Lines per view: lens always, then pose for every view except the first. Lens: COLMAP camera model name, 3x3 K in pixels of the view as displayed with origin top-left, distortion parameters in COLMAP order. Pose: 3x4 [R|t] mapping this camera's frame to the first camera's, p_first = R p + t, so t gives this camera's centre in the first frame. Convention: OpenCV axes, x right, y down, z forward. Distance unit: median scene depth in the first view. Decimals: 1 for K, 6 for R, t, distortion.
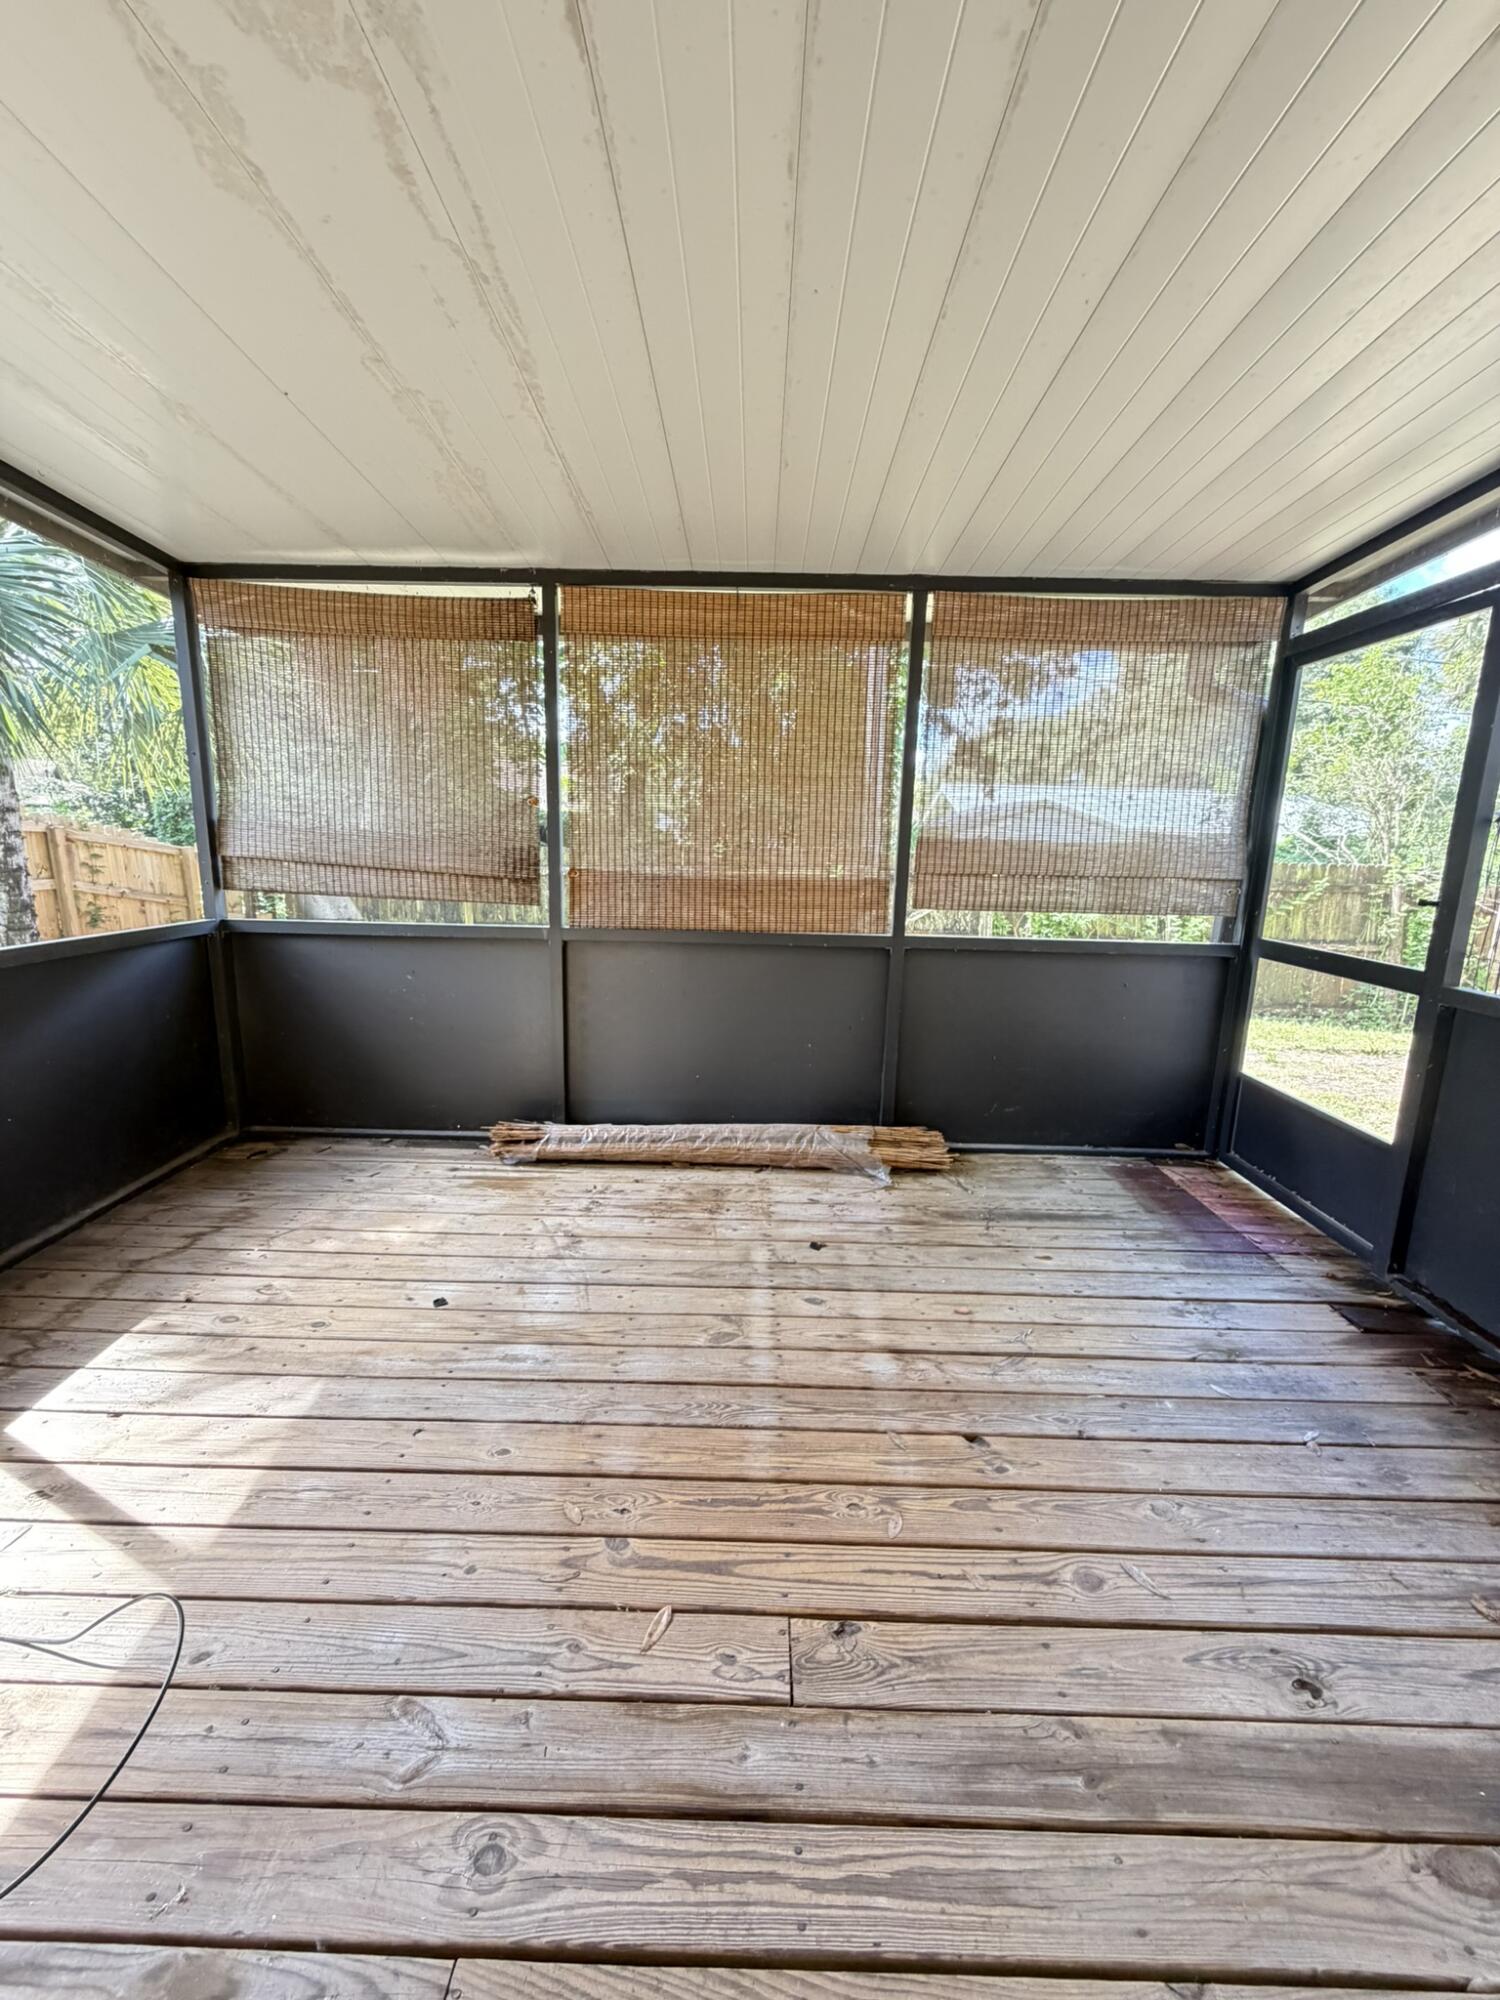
lens RADIAL K [[802.7, 0, 751.9], [0, 802.7, 1006.0], [0, 0, 1]] dist [-0.000948, 0.000339]
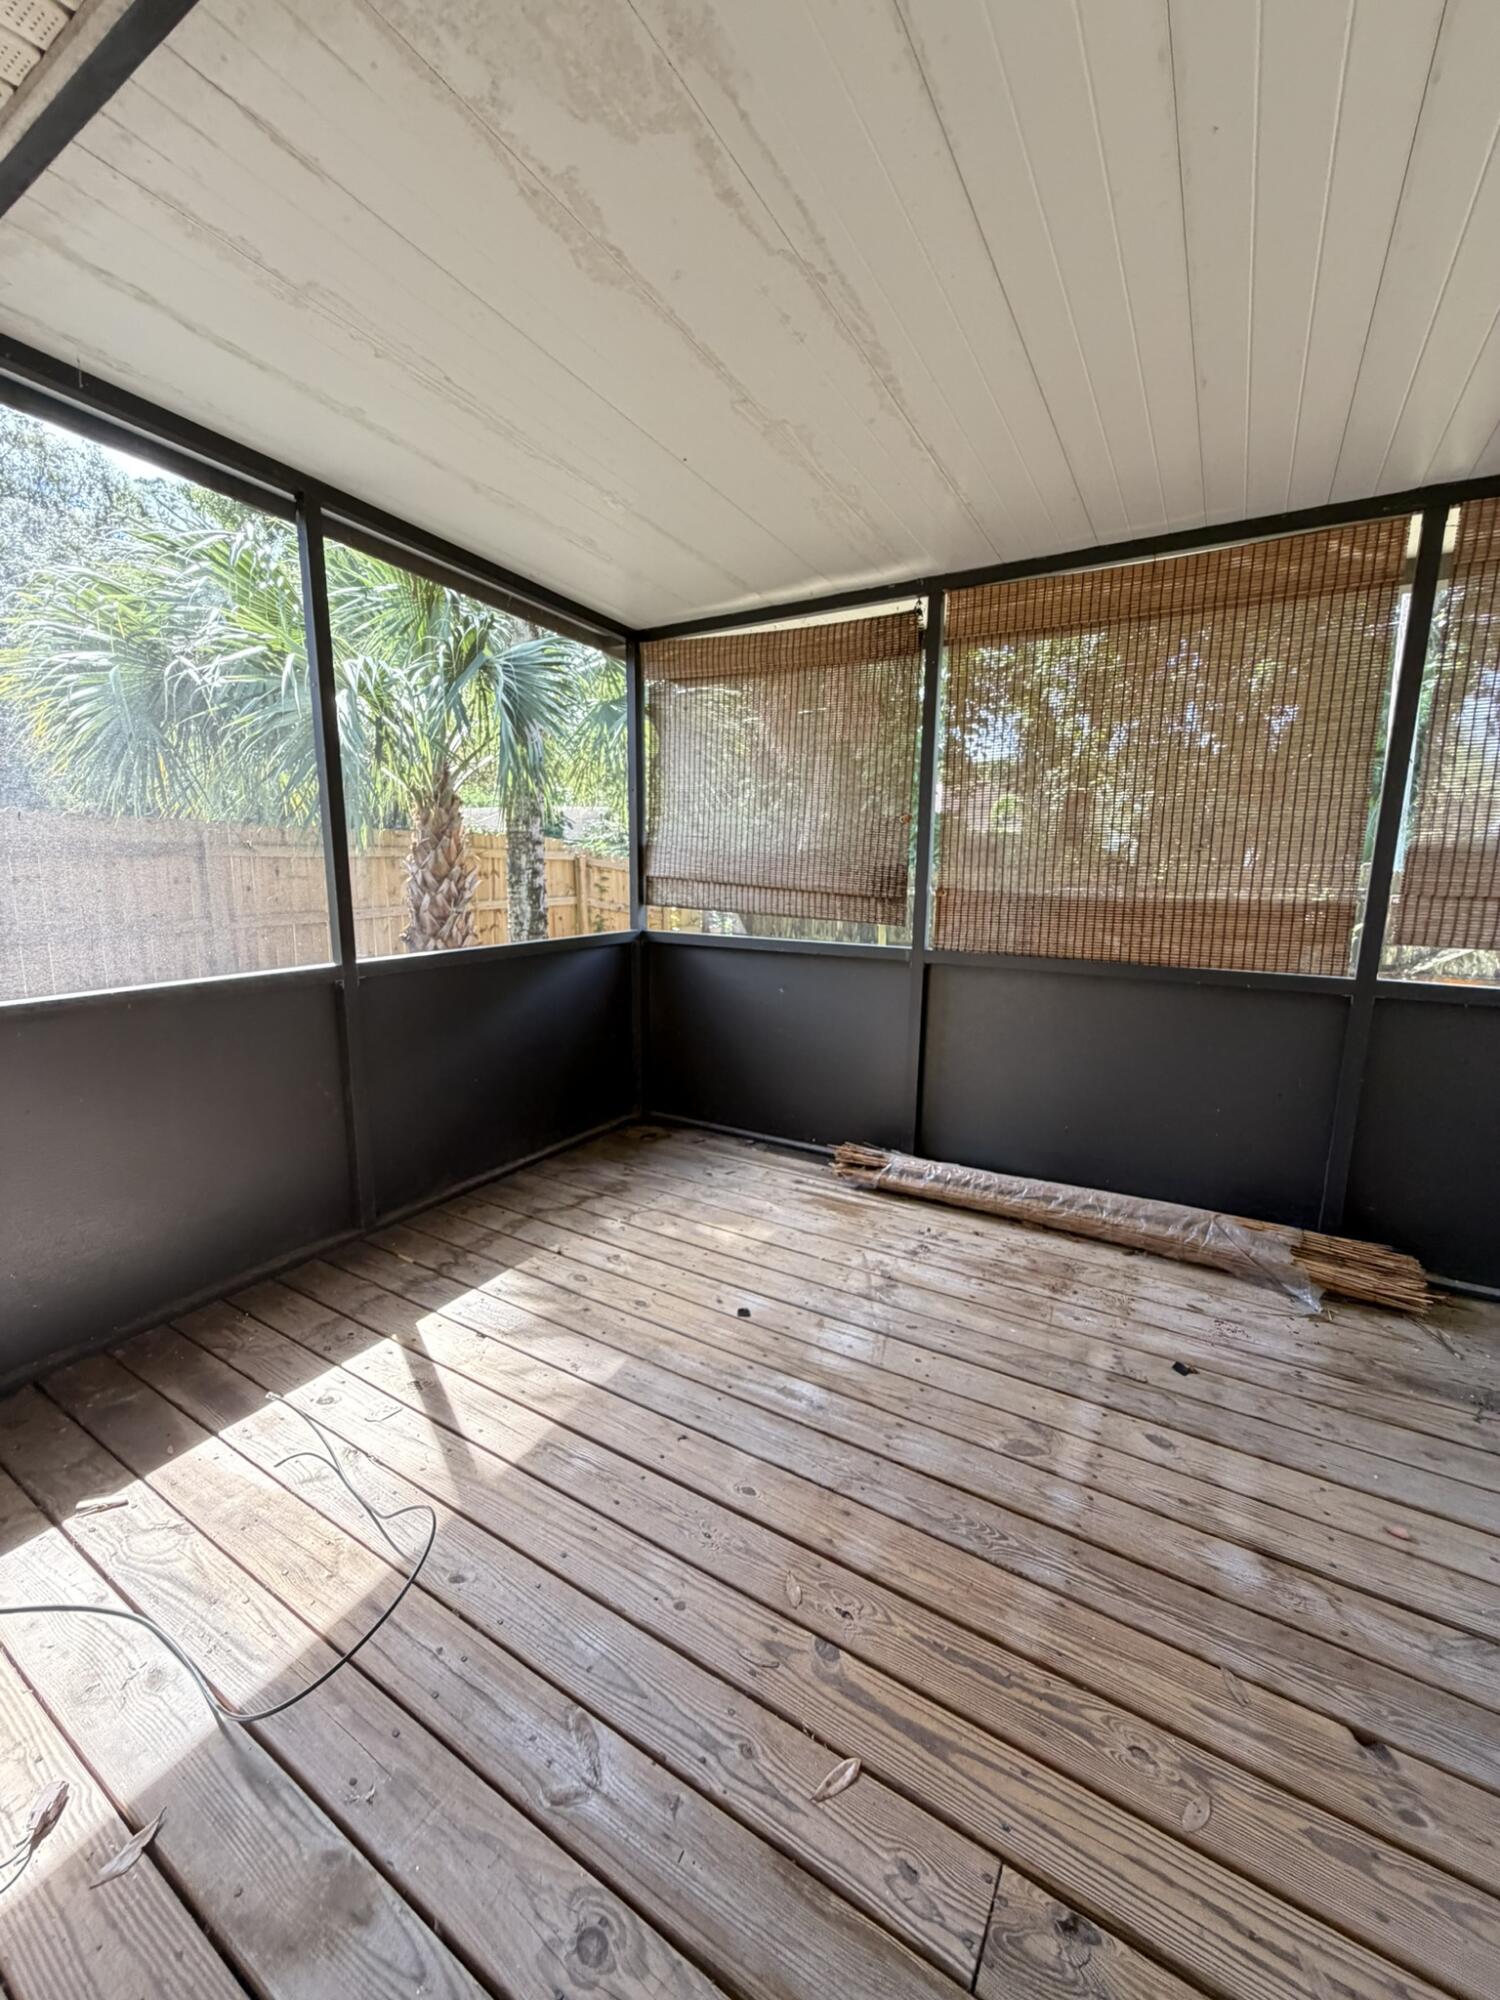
lens RADIAL K [[802.7, 0, 749.4], [0, 802.7, 1002.8], [0, 0, 1]] dist [-0.000948, 0.000339]
pose [[0.858592, 0.075394, -0.507085, 0.089308], [-0.091559, 0.995775, -0.006973, -0.011590], [0.504417, 0.052415, 0.861868, 0.098944]]
